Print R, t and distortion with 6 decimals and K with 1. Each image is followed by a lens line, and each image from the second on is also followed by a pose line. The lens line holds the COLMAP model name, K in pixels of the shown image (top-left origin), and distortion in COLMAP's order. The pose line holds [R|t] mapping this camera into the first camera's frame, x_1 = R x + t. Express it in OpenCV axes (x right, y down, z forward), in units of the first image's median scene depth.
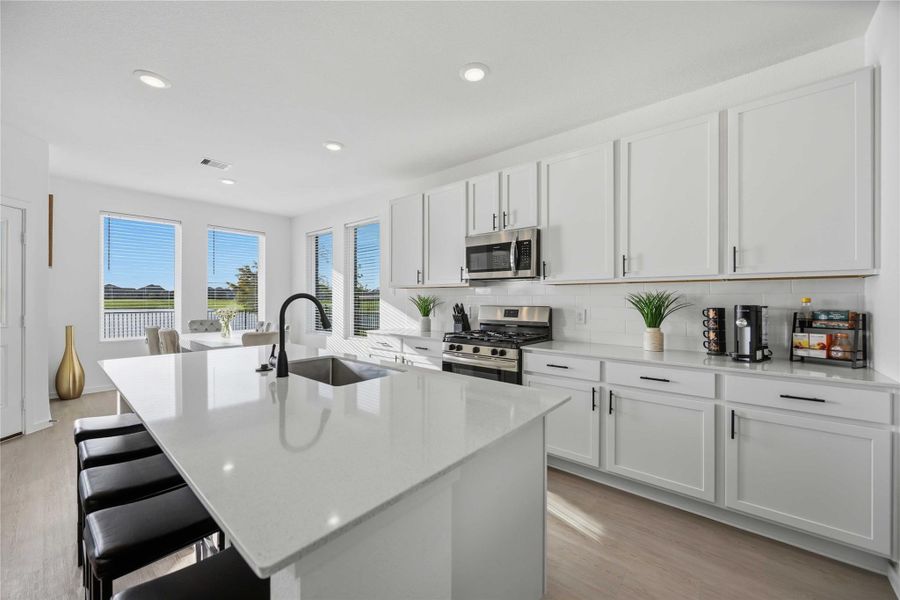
lens RADIAL K [[347.5, 0, 451.6], [0, 347.5, 301.7], [0, 0, 1]] dist [-0.001721, -0.000243]
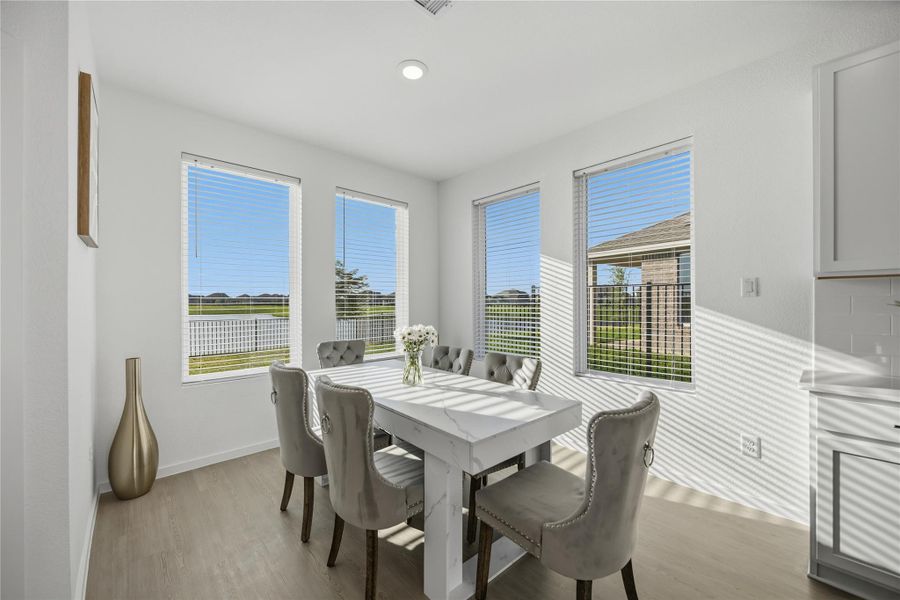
lens RADIAL K [[323.1, 0, 432.9], [0, 323.1, 302.8], [0, 0, 1]] dist [0.000263, 0.000065]
pose [[0.995096, -0.004478, -0.098812, -0.530158], [0.004177, 0.999986, -0.003245, -0.012416], [0.098825, 0.002817, 0.995101, 0.493094]]
